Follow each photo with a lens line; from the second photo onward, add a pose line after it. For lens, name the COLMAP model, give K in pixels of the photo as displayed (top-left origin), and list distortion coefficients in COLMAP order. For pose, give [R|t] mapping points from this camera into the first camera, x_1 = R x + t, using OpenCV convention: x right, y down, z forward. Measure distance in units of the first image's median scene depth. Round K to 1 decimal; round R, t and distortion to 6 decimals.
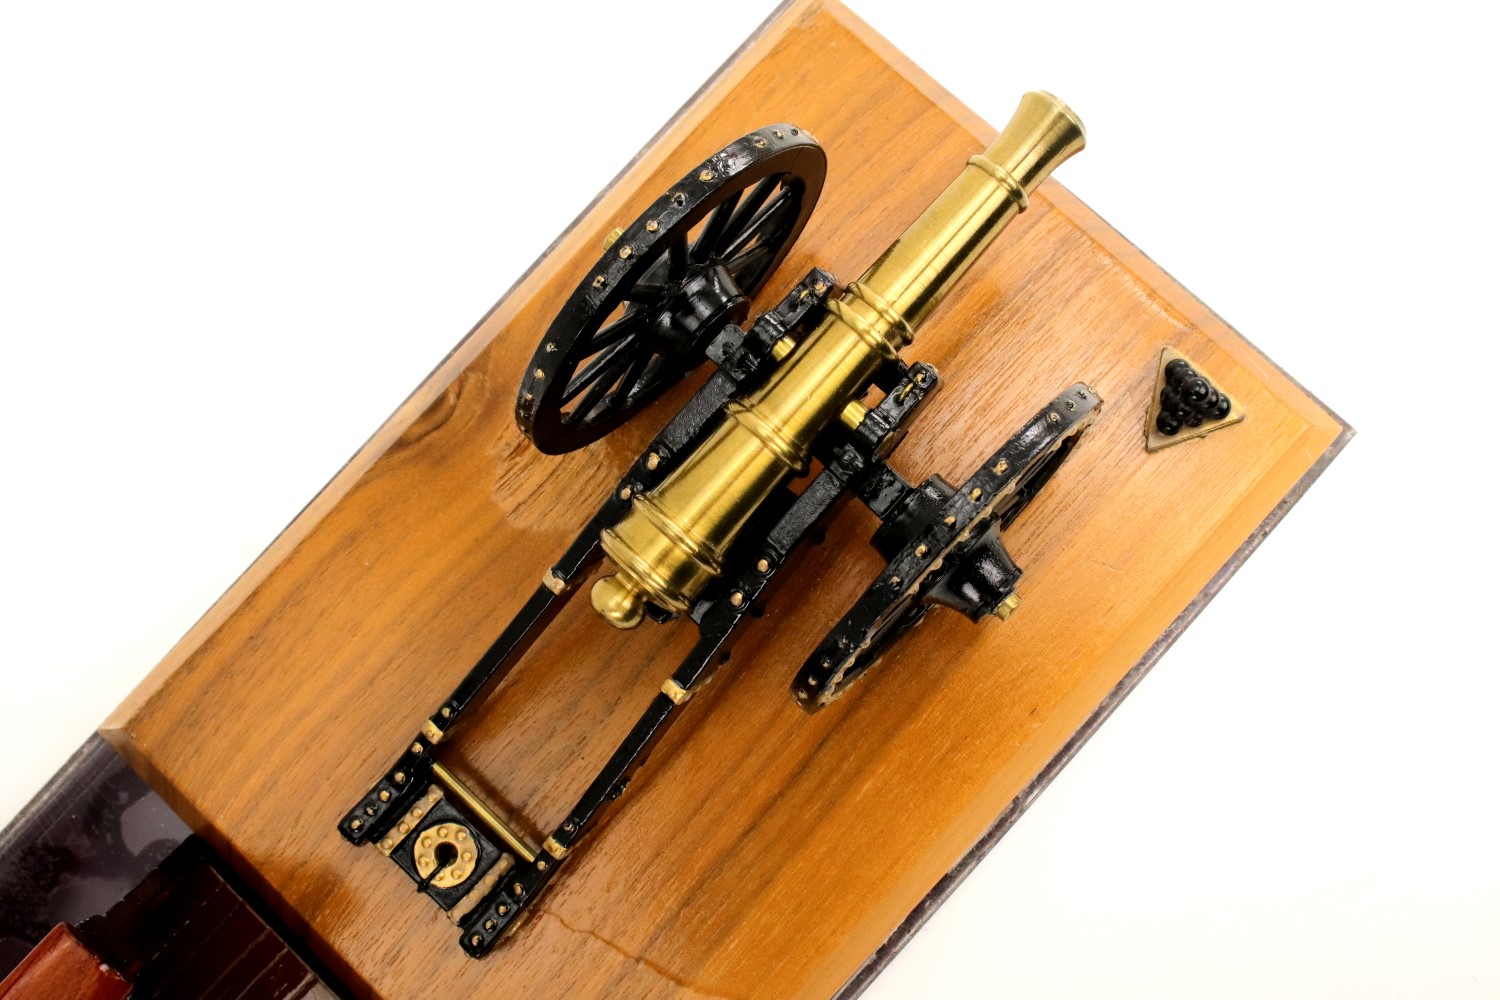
lens RADIAL K [[1698.6, 0, 750.0], [0, 1698.6, 500.0], [0, 0, 1]] dist [-0.131727, 0.009495]
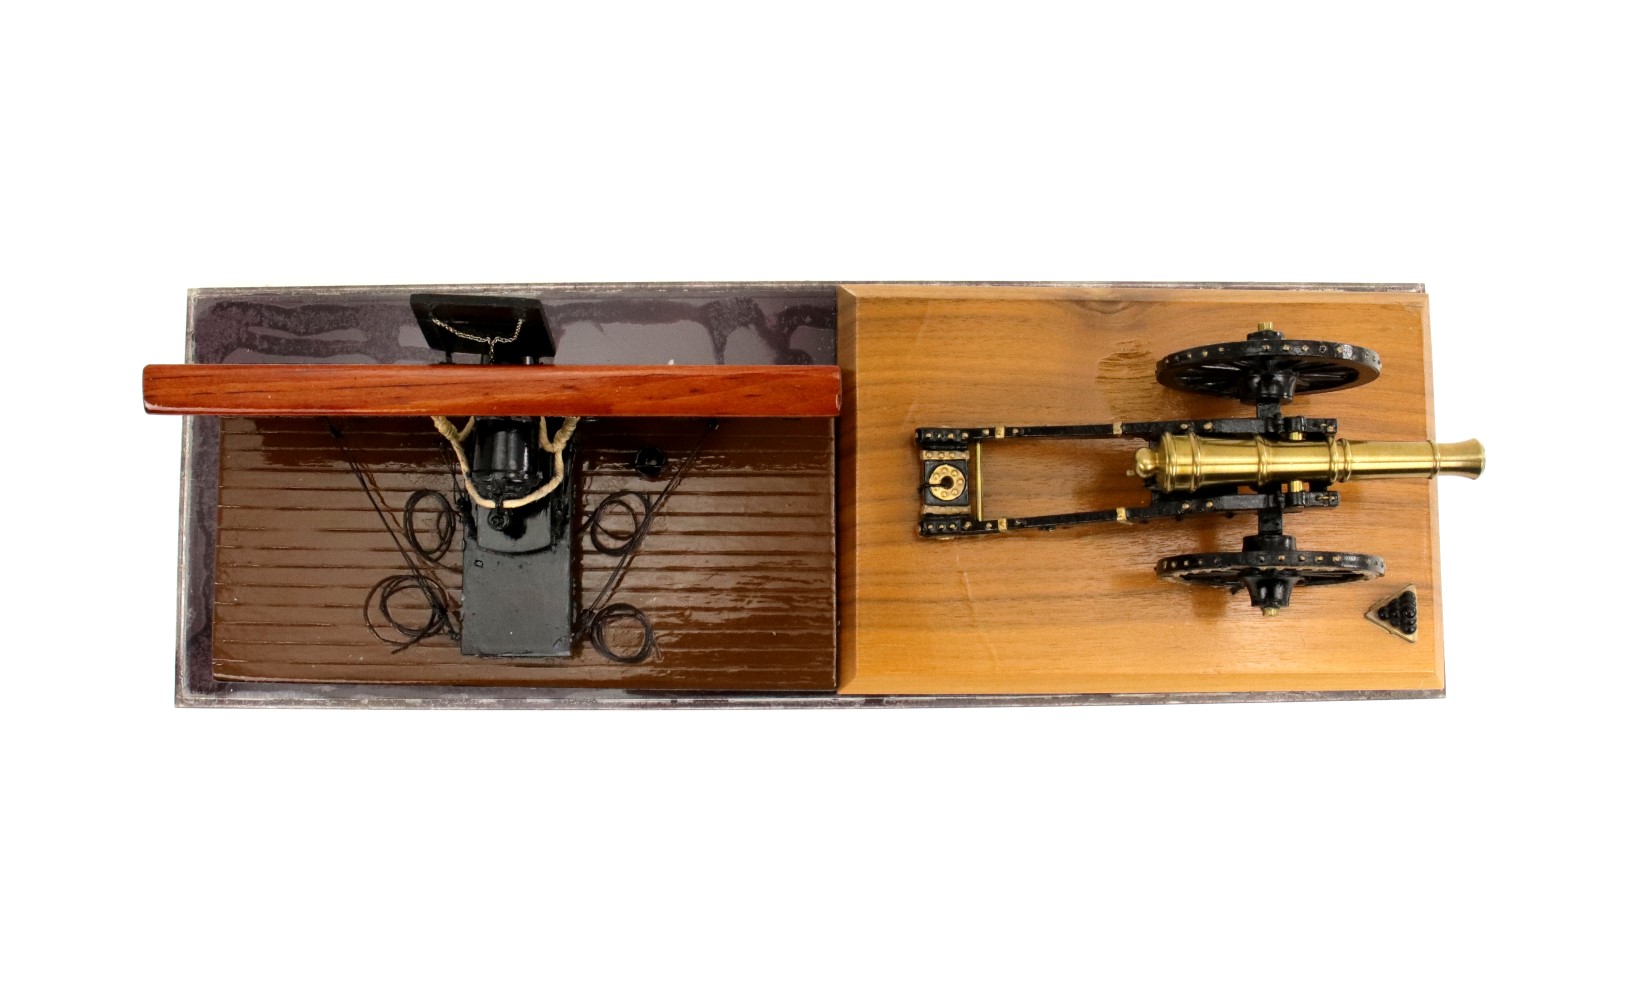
lens RADIAL K [[1654.4, 0, 813.0], [0, 1654.4, 500.0], [0, 0, 1]] dist [-0.153941, 0.014096]
pose [[0.680247, 0.732981, 0.001608, -0.288998], [-0.731477, 0.678707, 0.065568, 0.228882], [0.046969, -0.045779, 0.997847, -0.843099]]
